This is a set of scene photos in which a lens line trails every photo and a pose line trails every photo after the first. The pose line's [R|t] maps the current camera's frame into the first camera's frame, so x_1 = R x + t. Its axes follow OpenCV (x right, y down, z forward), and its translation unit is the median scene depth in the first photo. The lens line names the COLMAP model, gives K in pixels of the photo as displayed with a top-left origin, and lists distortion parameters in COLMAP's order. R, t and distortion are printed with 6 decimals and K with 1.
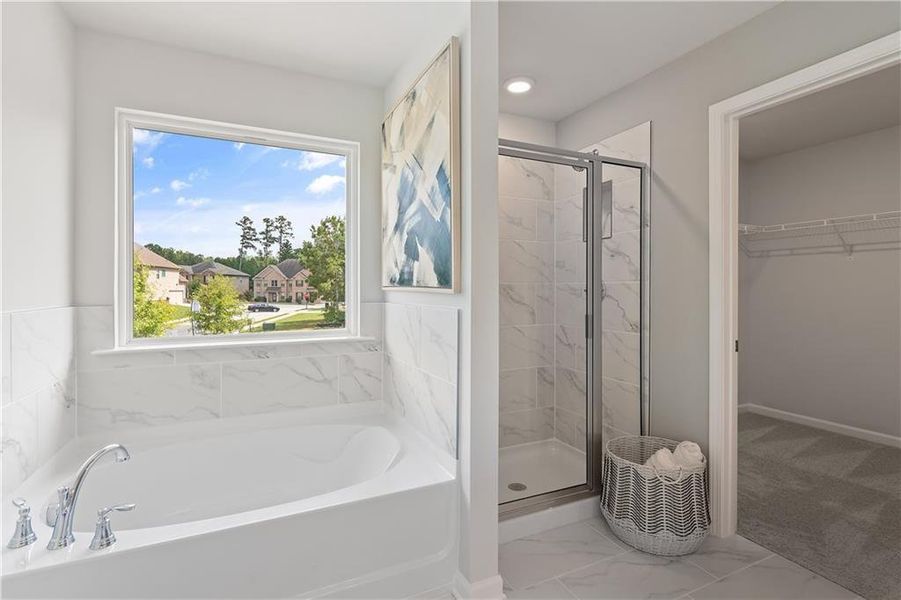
lens RADIAL K [[411.9, 0, 453.6], [0, 411.9, 300.0], [0, 0, 1]] dist [0.001562, 0.000625]
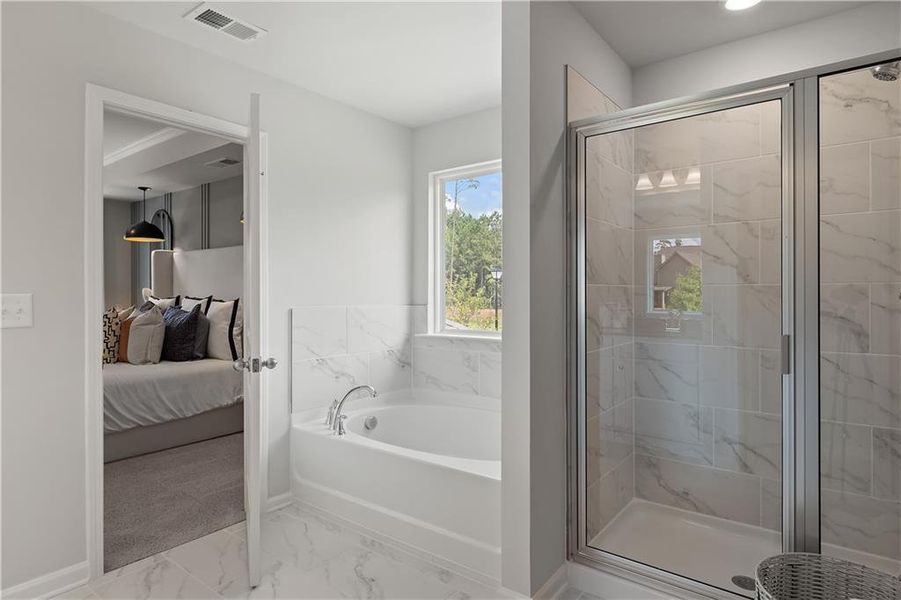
lens RADIAL K [[490.7, 0, 455.1], [0, 490.7, 295.0], [0, 0, 1]] dist [-0.008188, 0.002302]
pose [[0.478794, 0.006502, -0.877903, 0.771755], [-0.011767, 0.999930, 0.000988, -0.025498], [0.877848, 0.009857, 0.478837, 0.220665]]
